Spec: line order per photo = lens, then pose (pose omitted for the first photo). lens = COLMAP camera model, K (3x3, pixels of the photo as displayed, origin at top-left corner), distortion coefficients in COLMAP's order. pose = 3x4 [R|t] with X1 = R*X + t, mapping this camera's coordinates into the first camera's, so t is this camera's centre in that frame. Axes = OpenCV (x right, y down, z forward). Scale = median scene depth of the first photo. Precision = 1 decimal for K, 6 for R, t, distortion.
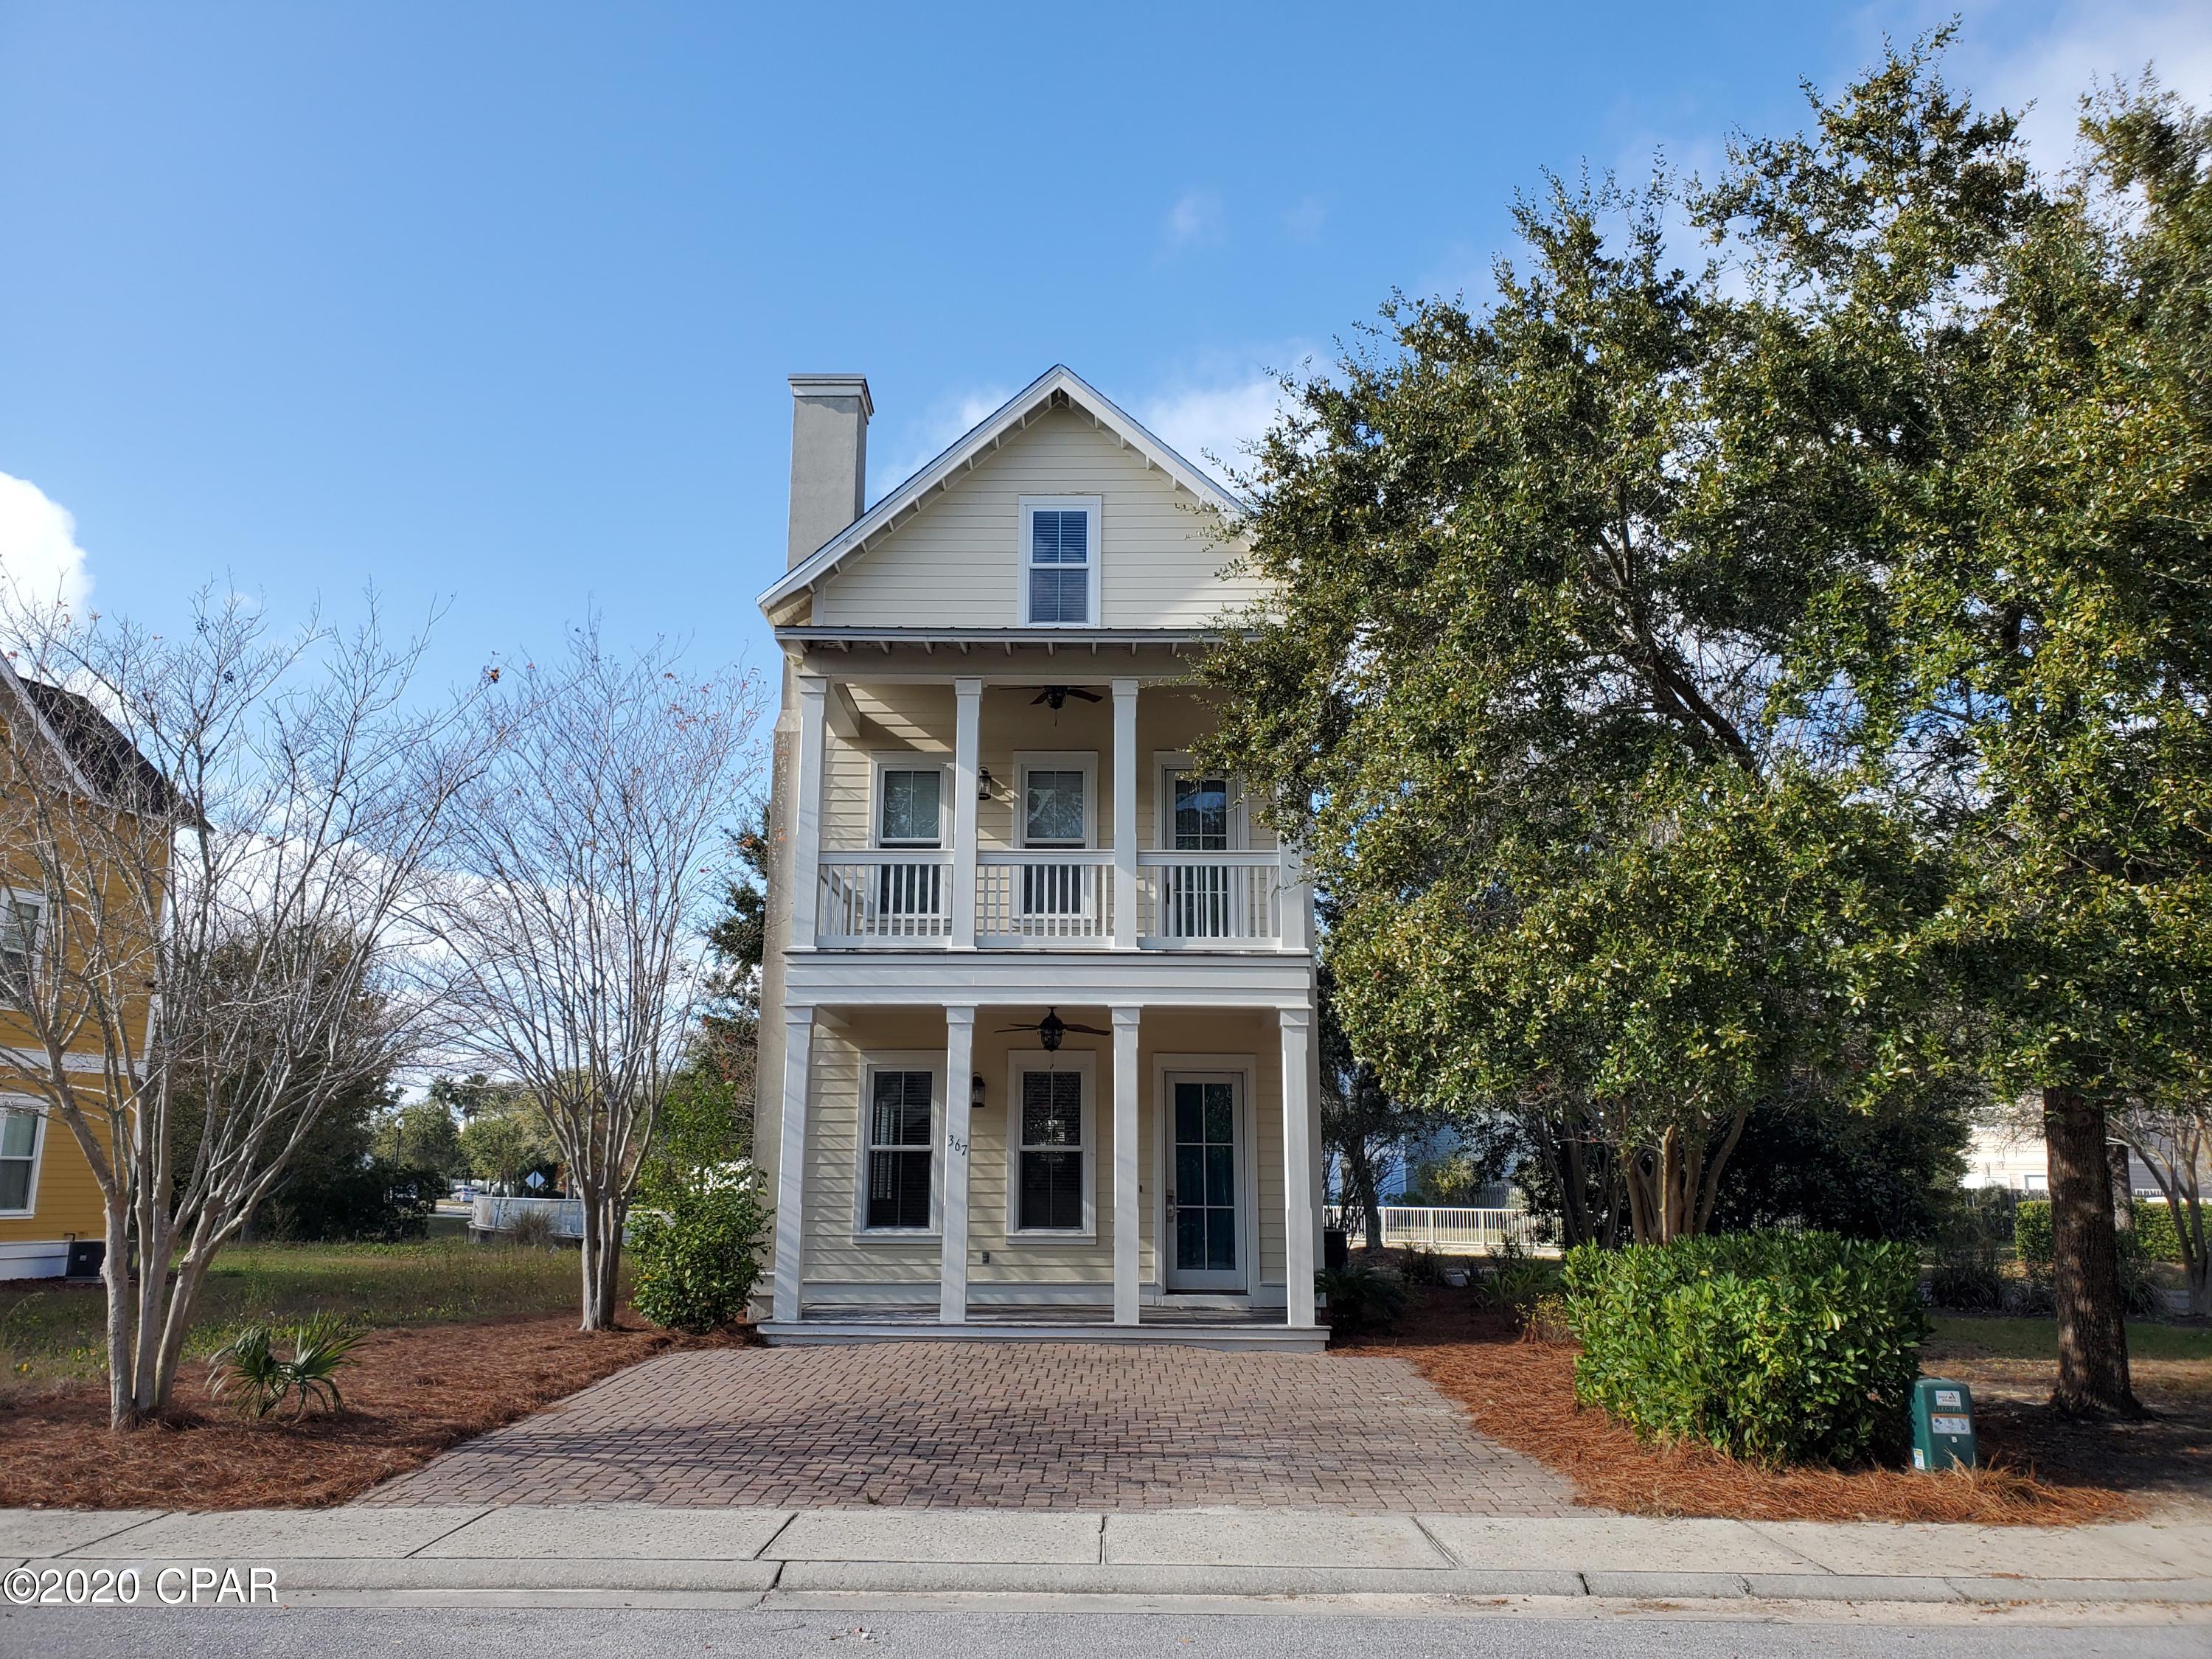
lens RADIAL K [[1753.5, 0, 1101.1], [0, 1753.5, 817.7], [0, 0, 1]] dist [0.082879, -0.114795]
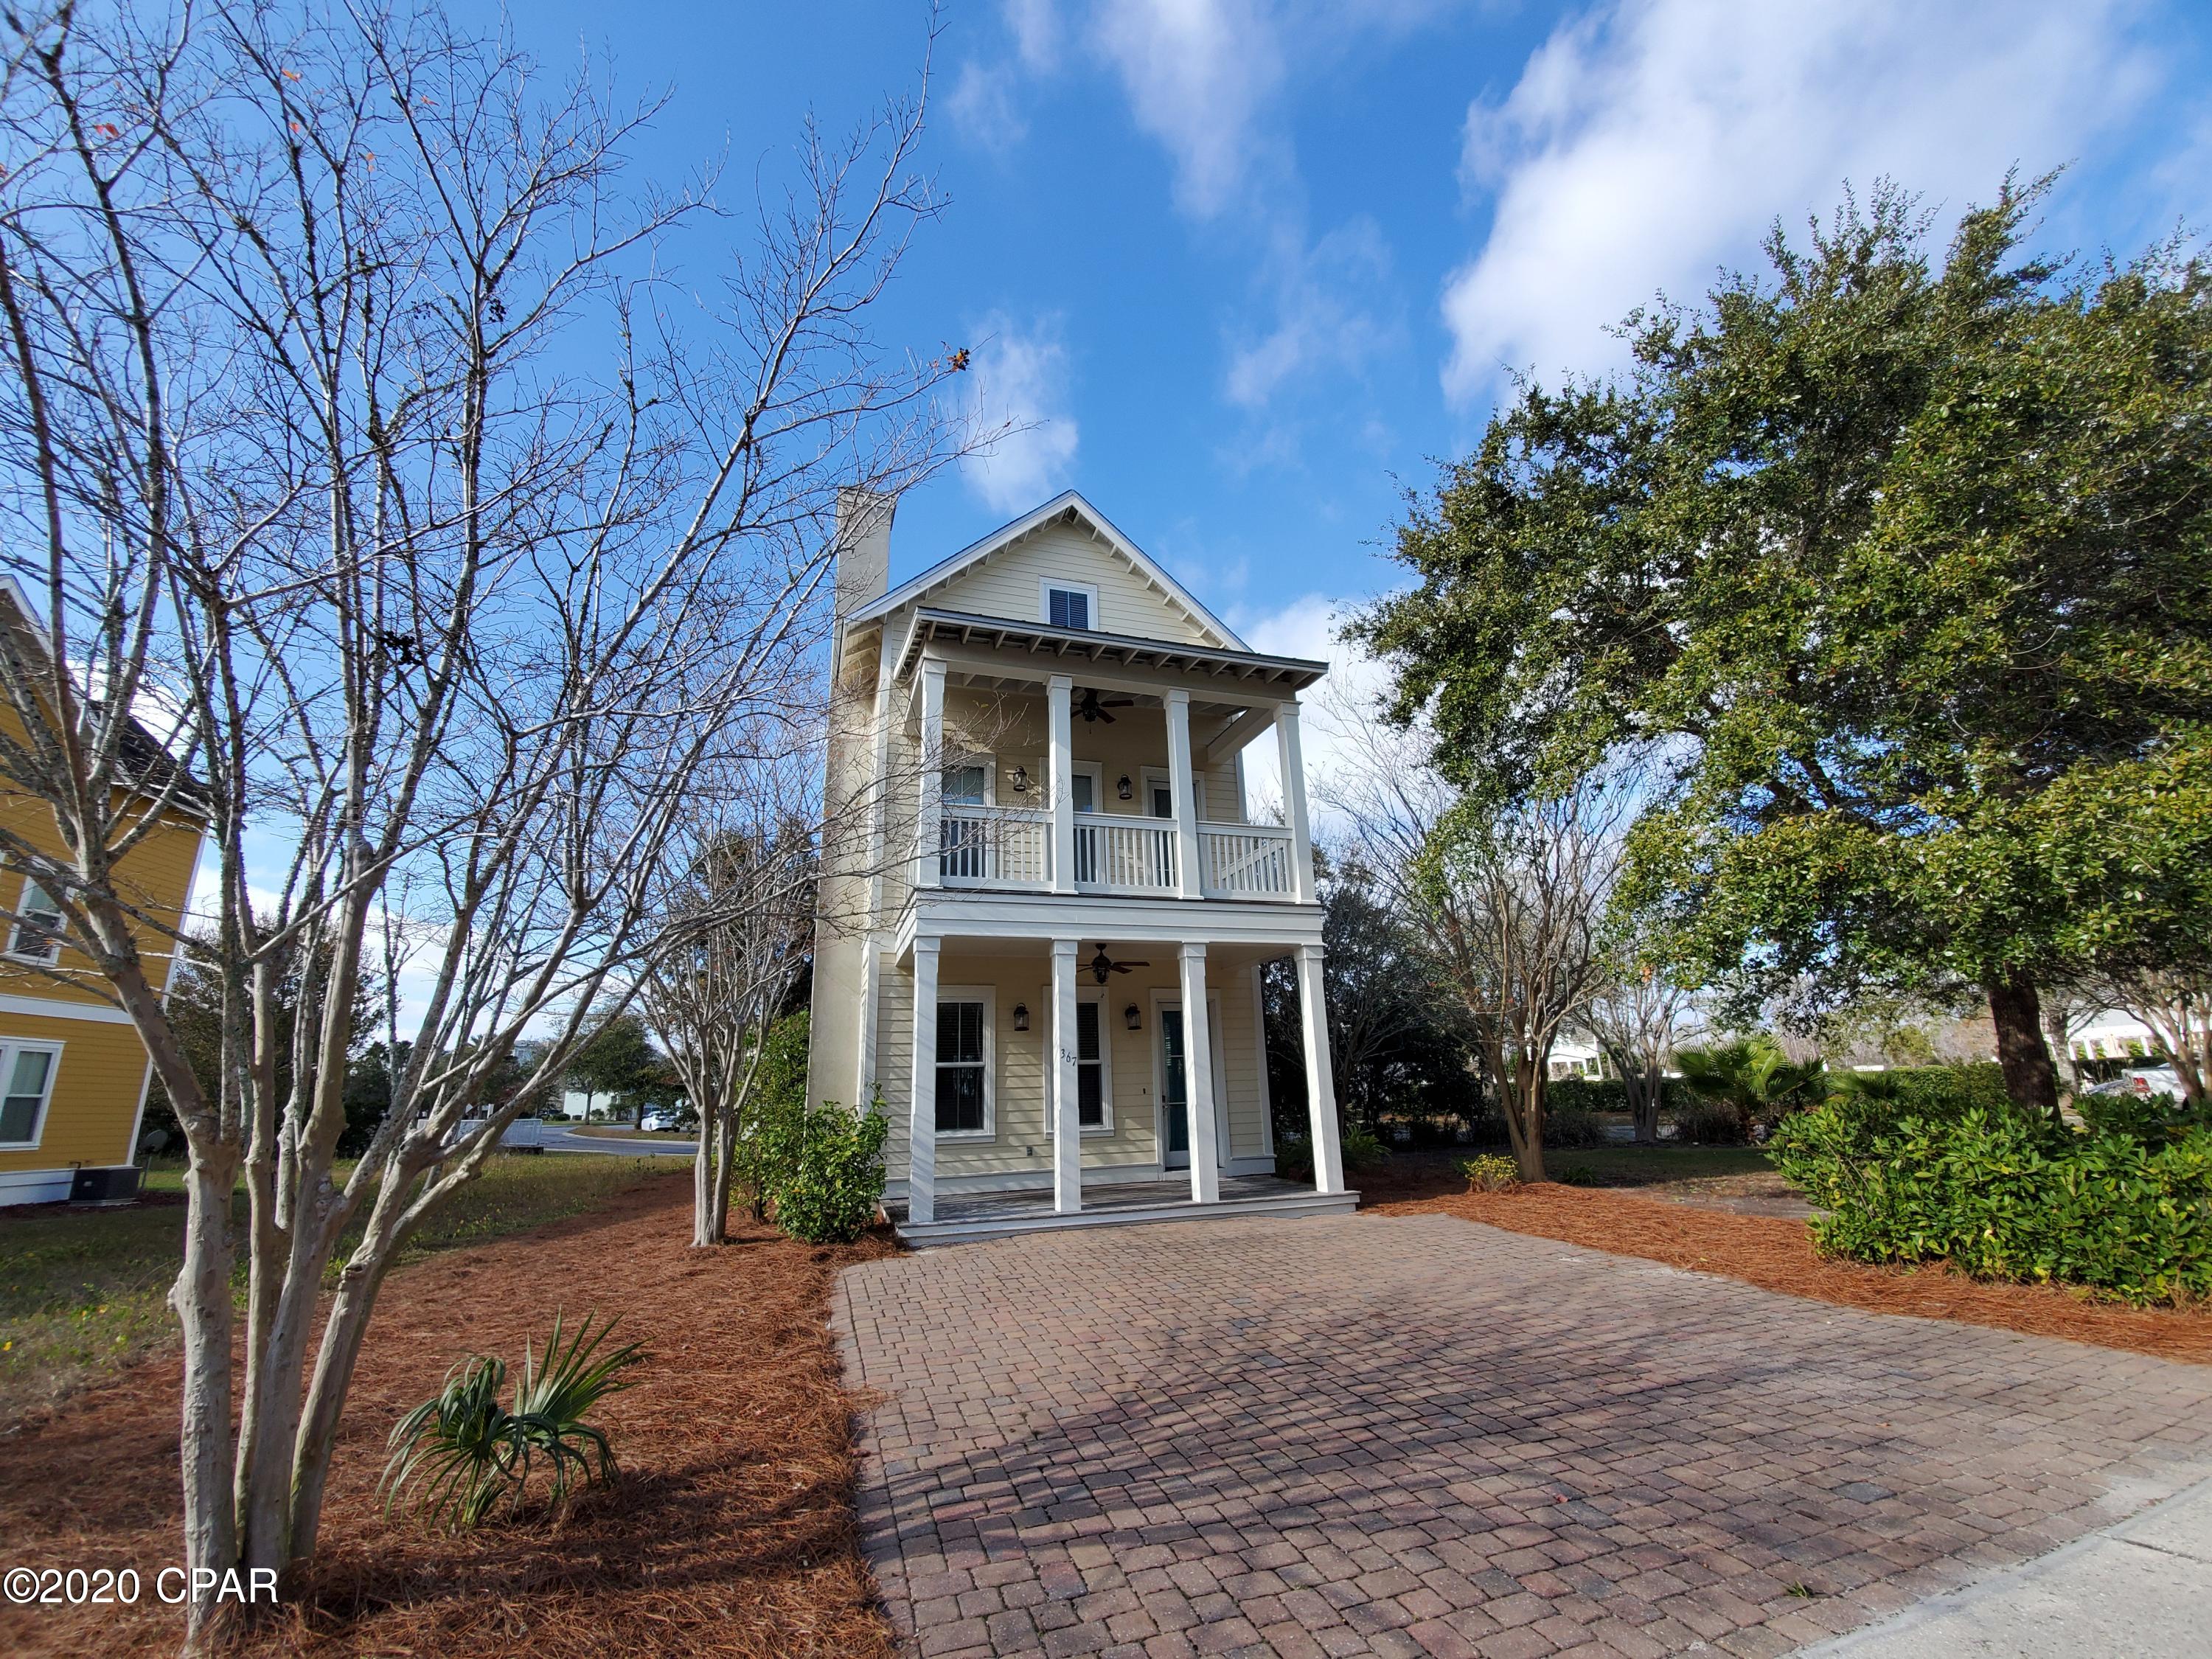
lens RADIAL K [[870.3, 0, 1102.2], [0, 870.3, 850.1], [0, 0, 1]] dist [0.015898, -0.019431]
pose [[0.941546, 0.053809, 0.332560, -0.251484], [-0.032168, 0.997011, -0.070245, 0.086049], [-0.335346, 0.055441, 0.940462, 0.425369]]
